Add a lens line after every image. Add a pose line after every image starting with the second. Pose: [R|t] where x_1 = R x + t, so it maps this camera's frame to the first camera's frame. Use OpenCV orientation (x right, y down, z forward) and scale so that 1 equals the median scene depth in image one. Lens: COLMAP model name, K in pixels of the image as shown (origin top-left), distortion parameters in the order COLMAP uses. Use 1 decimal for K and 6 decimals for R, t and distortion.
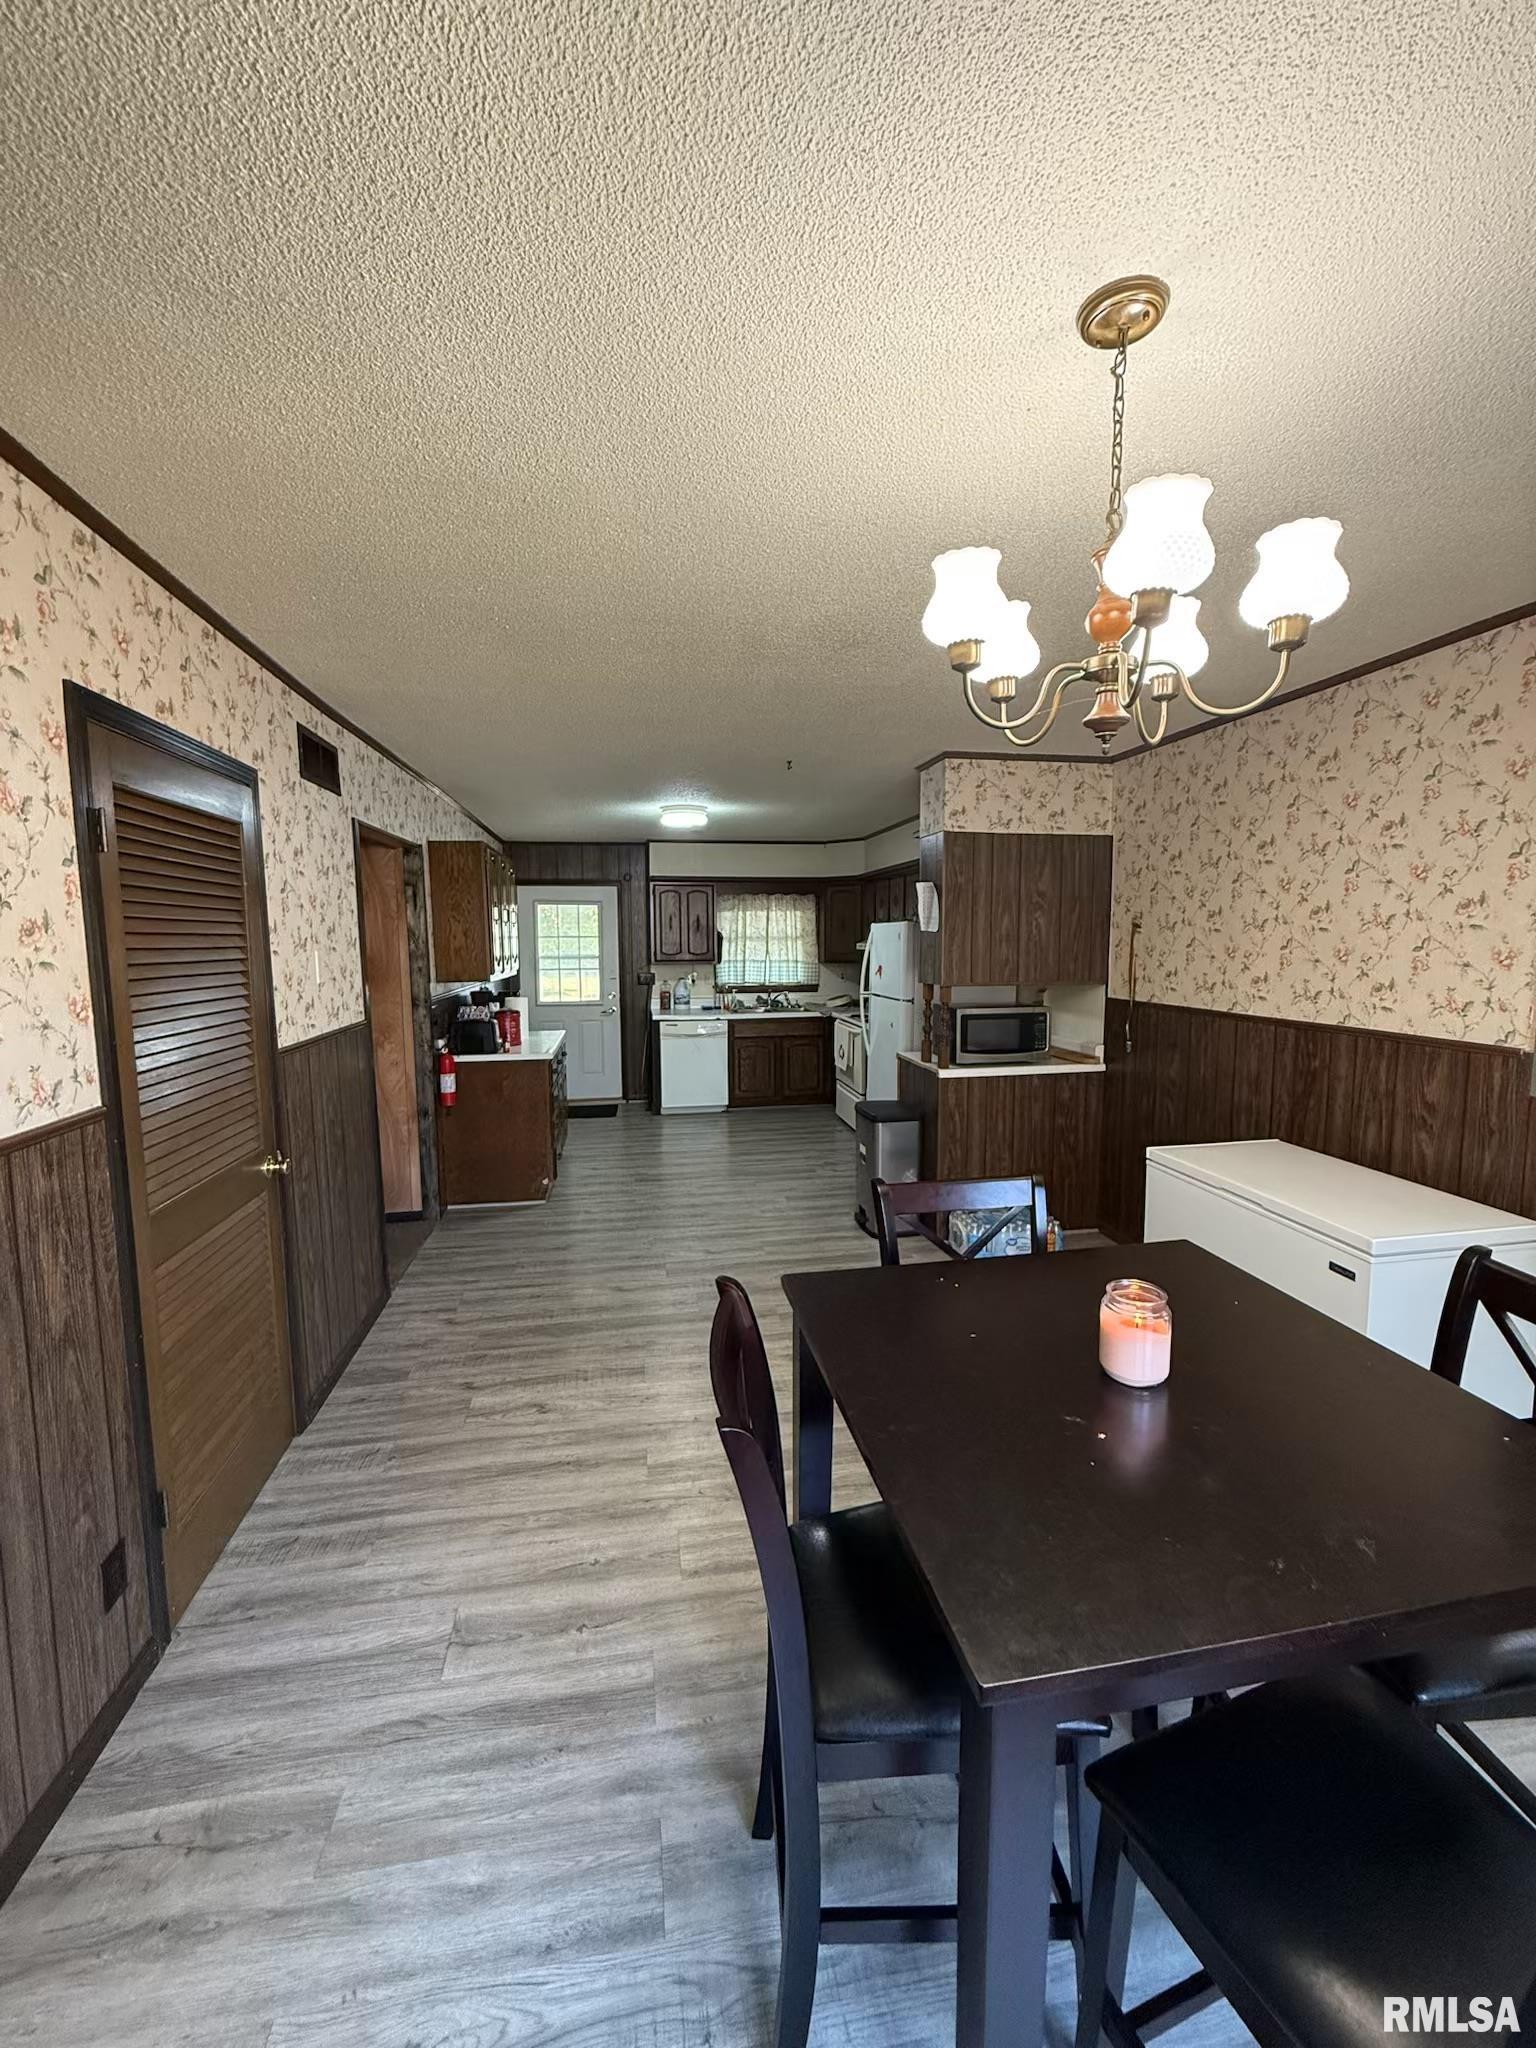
lens RADIAL K [[816.7, 0, 766.6], [0, 816.7, 1024.2], [0, 0, 1]] dist [-0.000036, 0.000096]
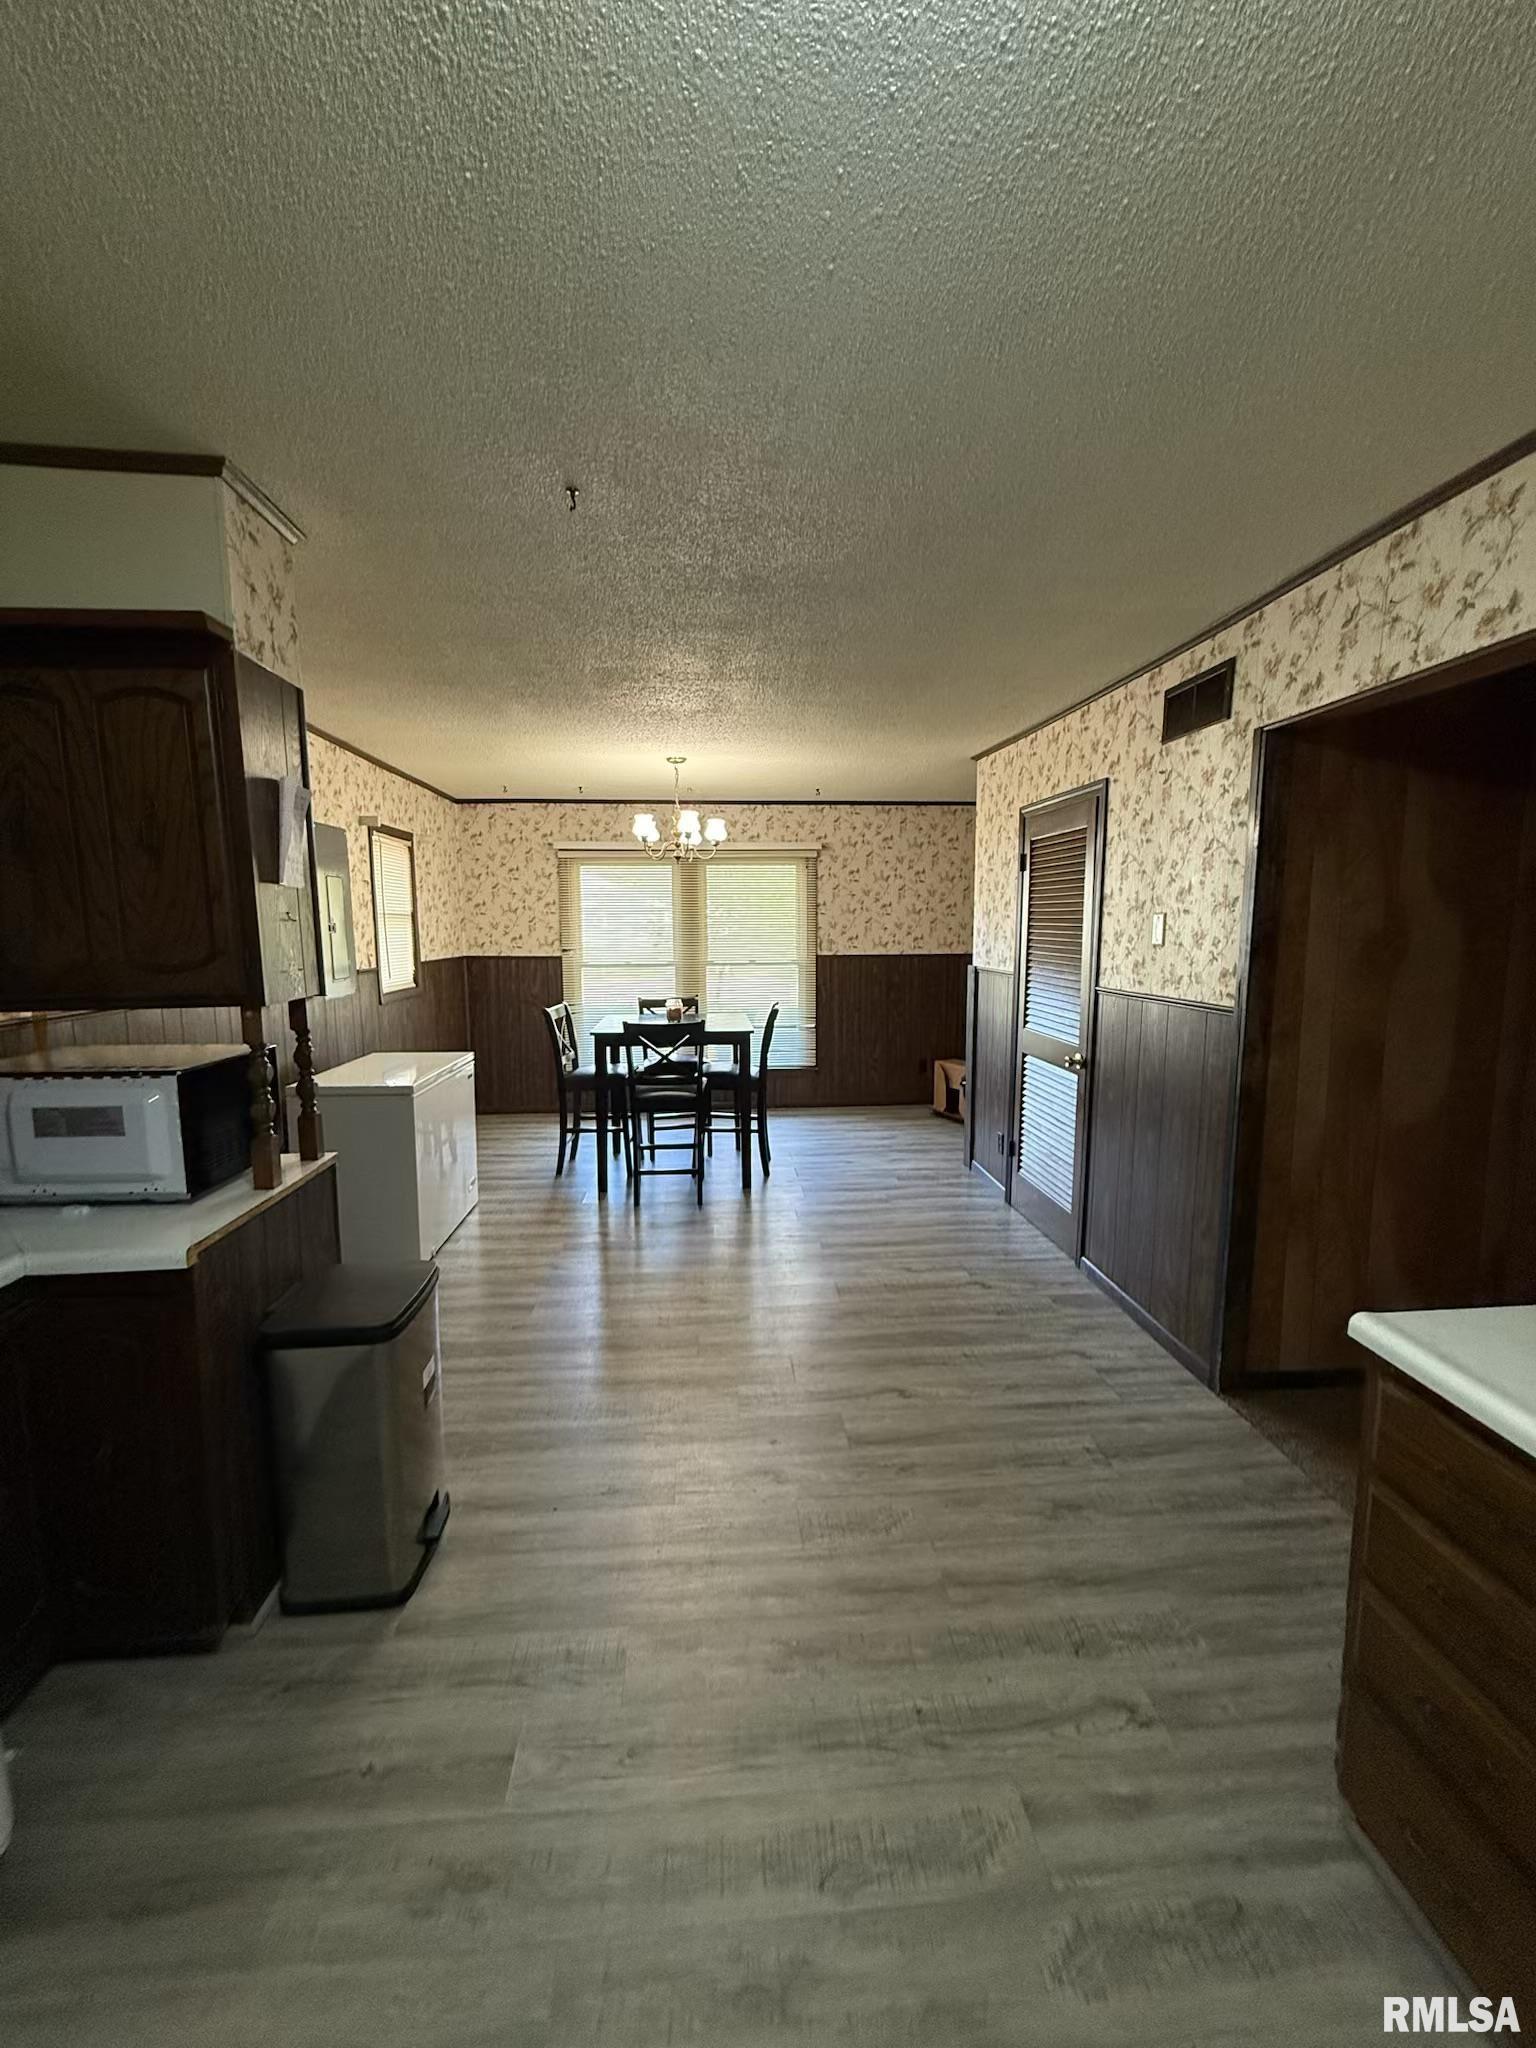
lens RADIAL K [[816.7, 0, 769.9], [0, 816.7, 1020.5], [0, 0, 1]] dist [-0.000036, 0.000096]
pose [[-0.995507, 0.000819, 0.094685, -0.147644], [0.021885, 0.974877, 0.221665, -0.170687], [-0.092125, 0.222742, -0.970515, 1.805465]]
